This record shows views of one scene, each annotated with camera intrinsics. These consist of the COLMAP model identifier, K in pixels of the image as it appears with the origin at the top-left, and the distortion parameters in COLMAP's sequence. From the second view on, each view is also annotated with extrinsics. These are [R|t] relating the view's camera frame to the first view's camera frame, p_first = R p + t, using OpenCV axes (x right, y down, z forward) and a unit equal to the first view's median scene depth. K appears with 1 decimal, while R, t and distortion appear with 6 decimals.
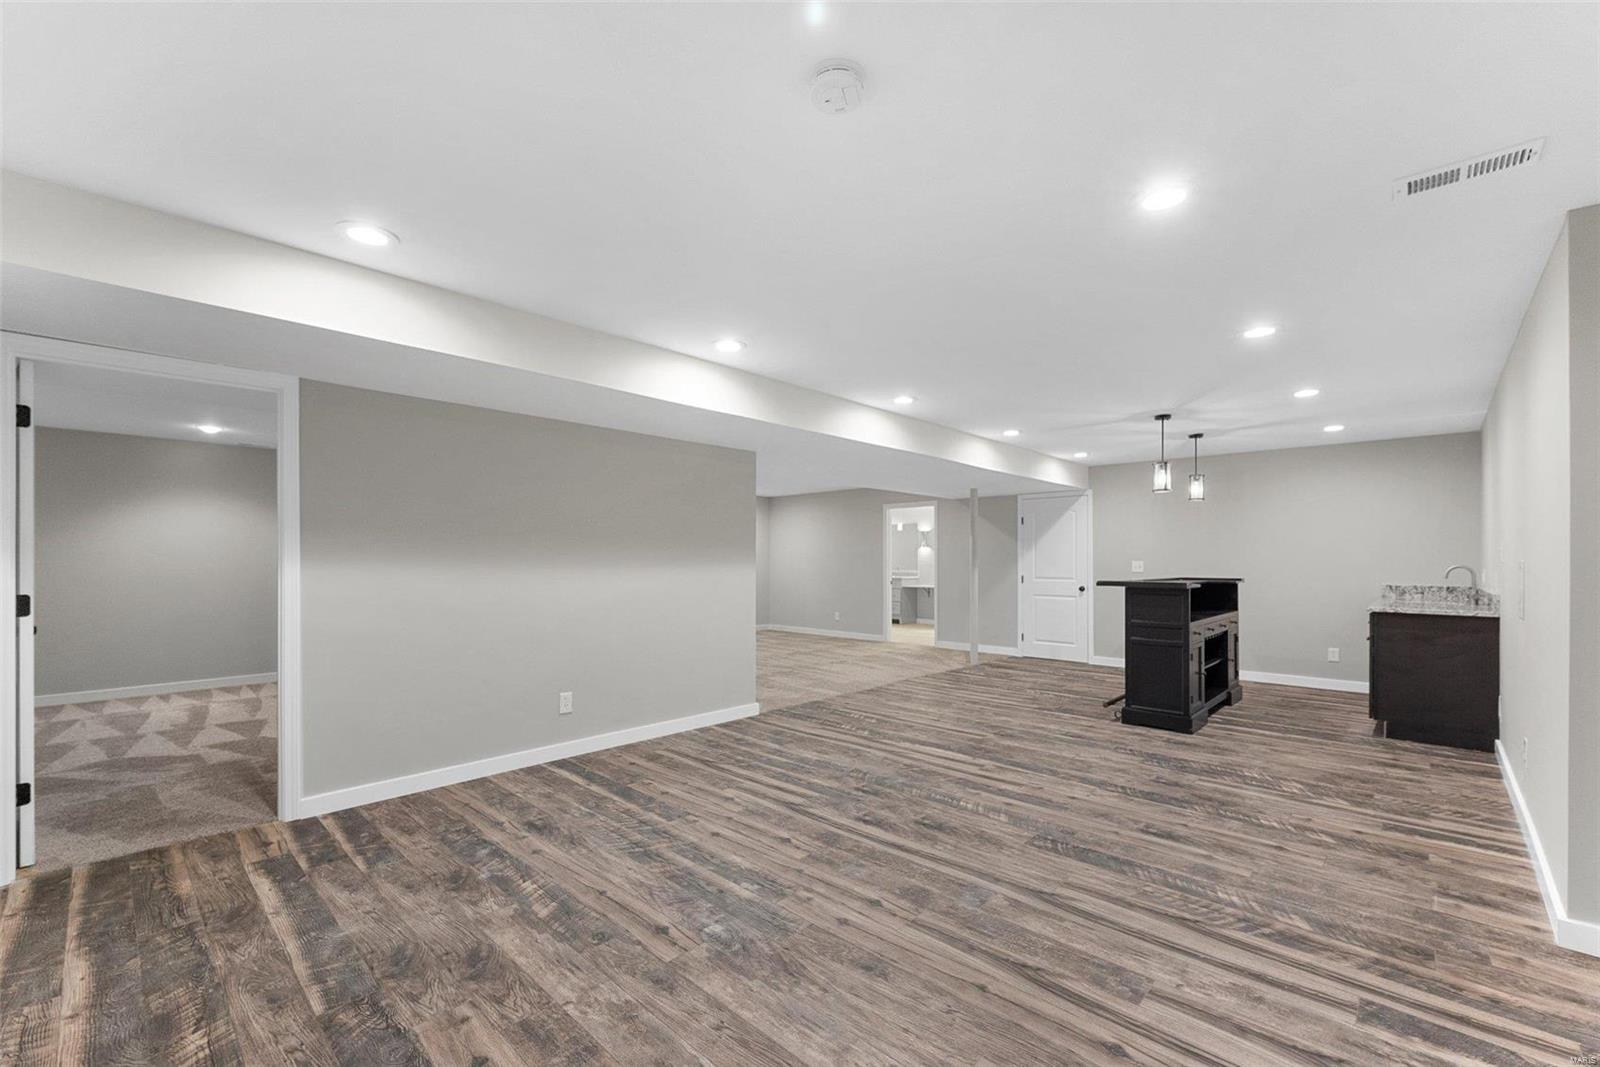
lens RADIAL K [[664.6, 0, 792.8], [0, 664.6, 548.7], [0, 0, 1]] dist [-0.001747, 0.000687]
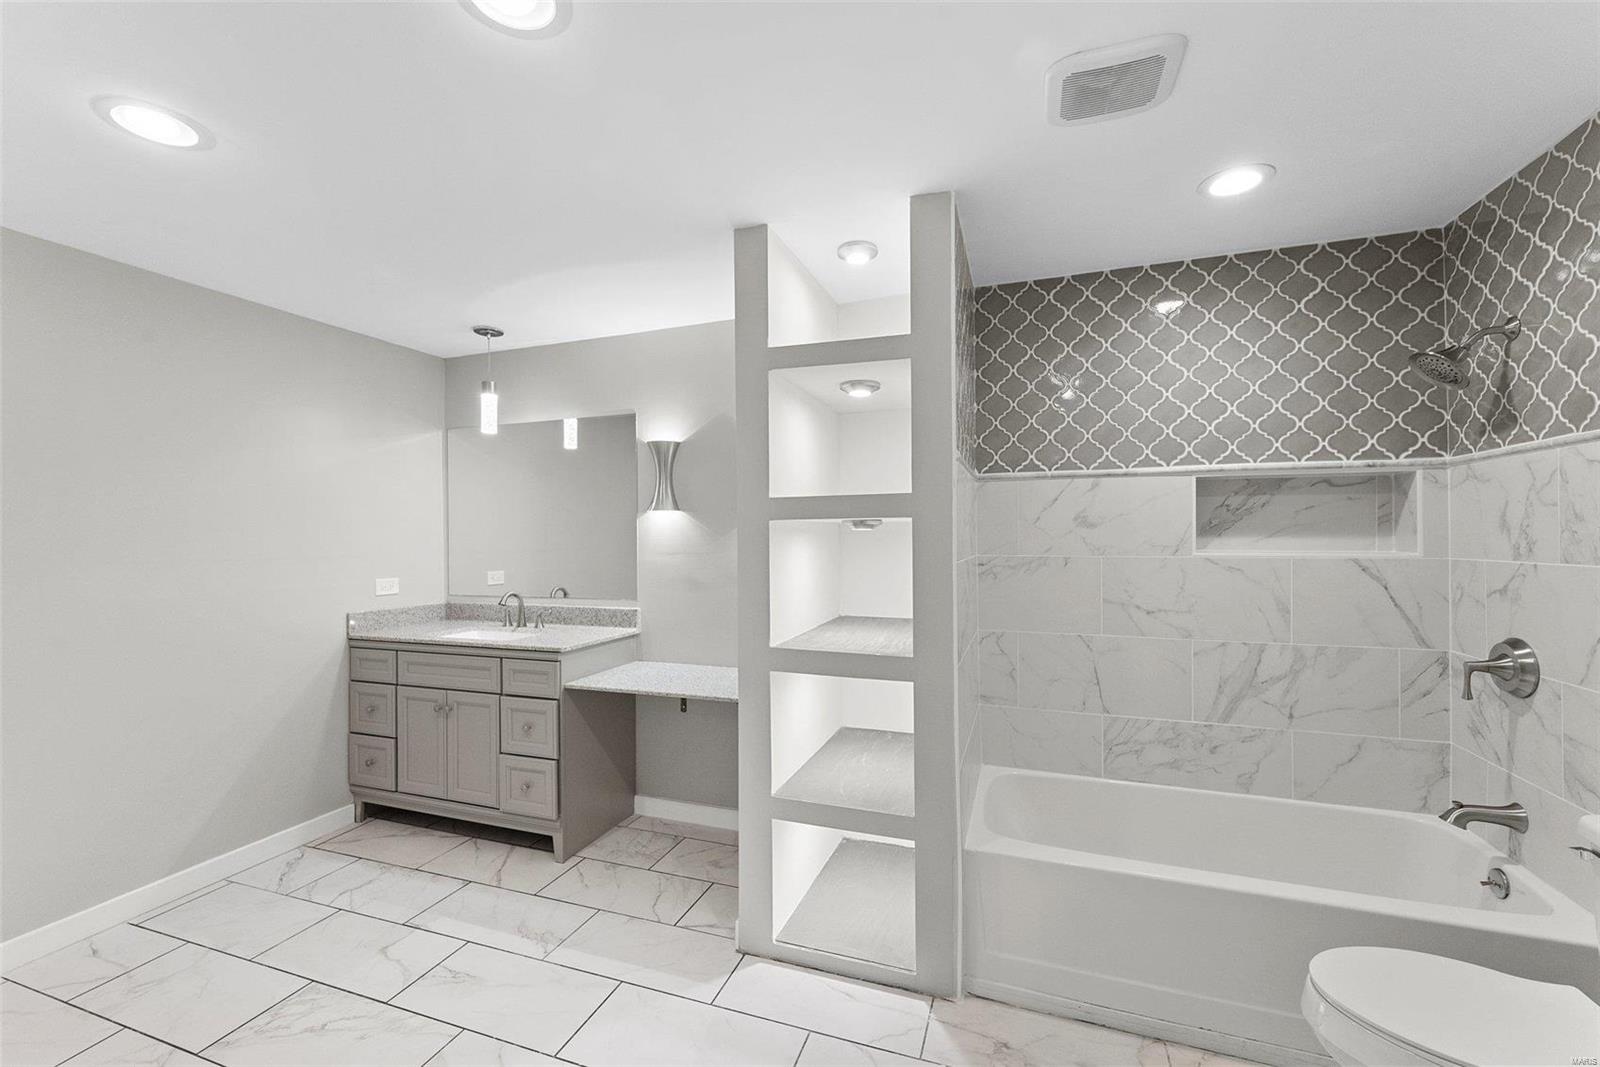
lens RADIAL K [[664.6, 0, 789.7], [0, 664.6, 536.2], [0, 0, 1]] dist [-0.001747, 0.000687]
pose [[0.914702, 0.000539, 0.404128, 0.379623], [-0.005475, 0.999924, 0.011060, 0.014702], [-0.404092, -0.012329, 0.914635, 2.042971]]
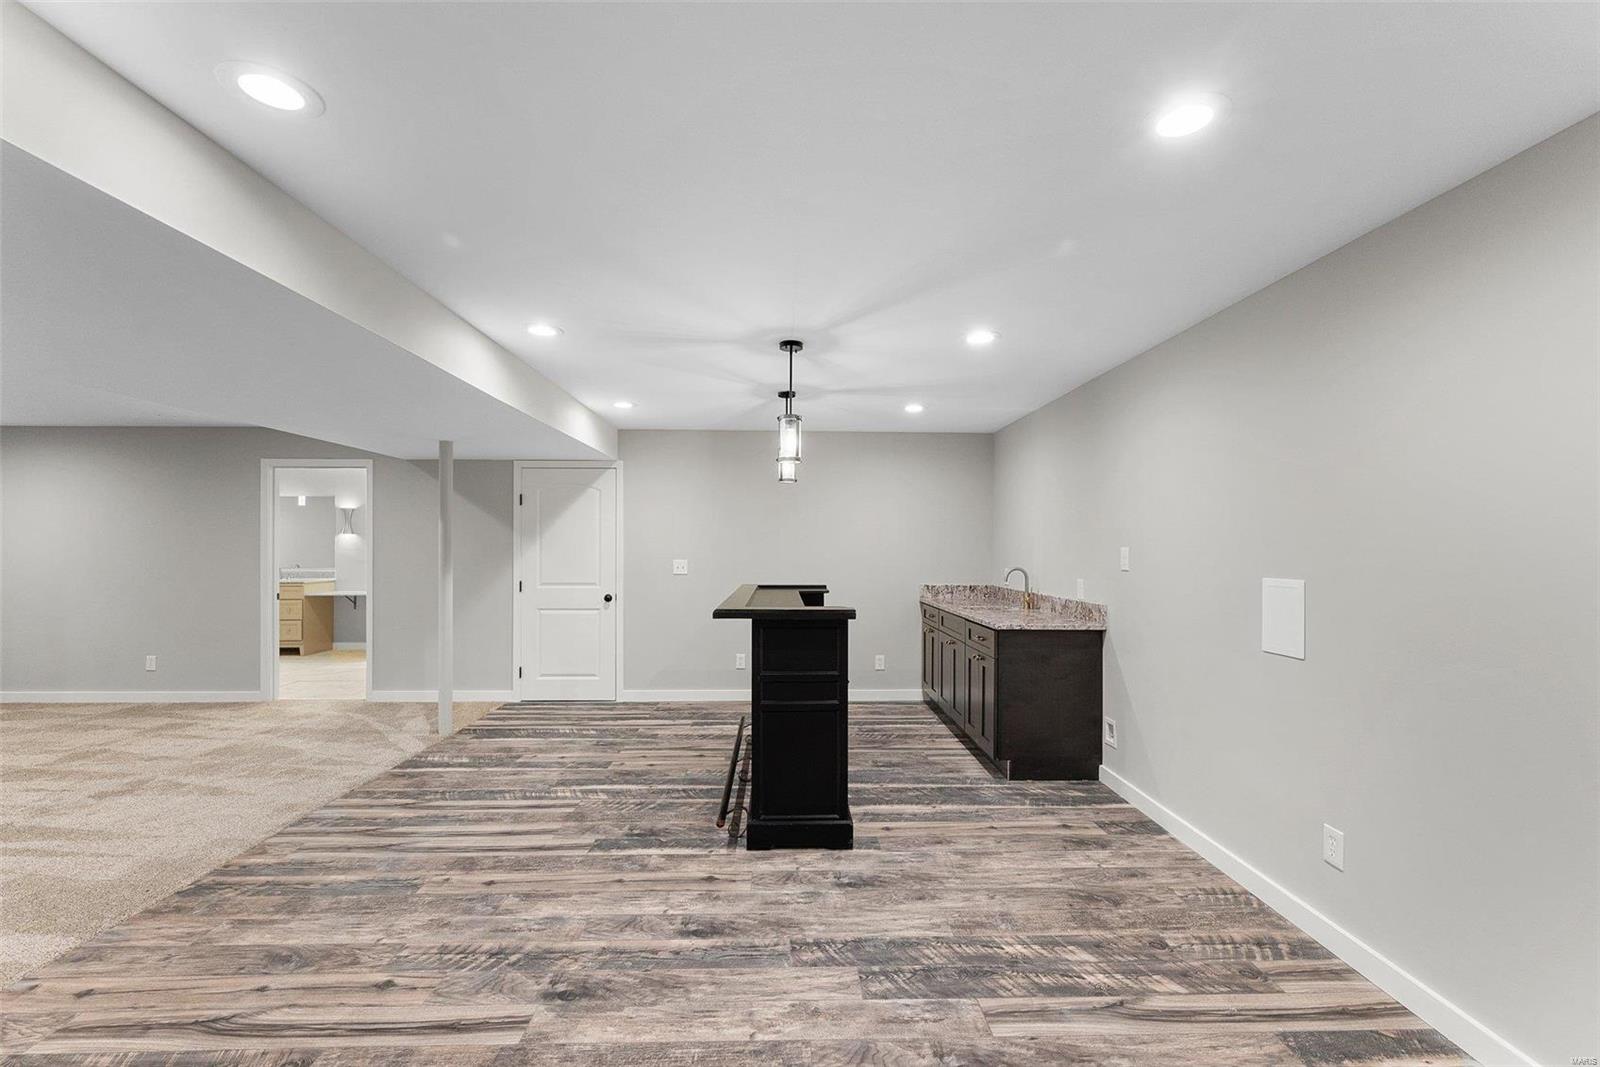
lens RADIAL K [[664.6, 0, 804.5], [0, 664.6, 545.8], [0, 0, 1]] dist [-0.001747, 0.000687]
pose [[0.697960, 0.001014, 0.716136, 0.117145], [-0.015292, 0.999792, 0.013488, -0.015205], [-0.715974, -0.020365, 0.697830, 0.595406]]
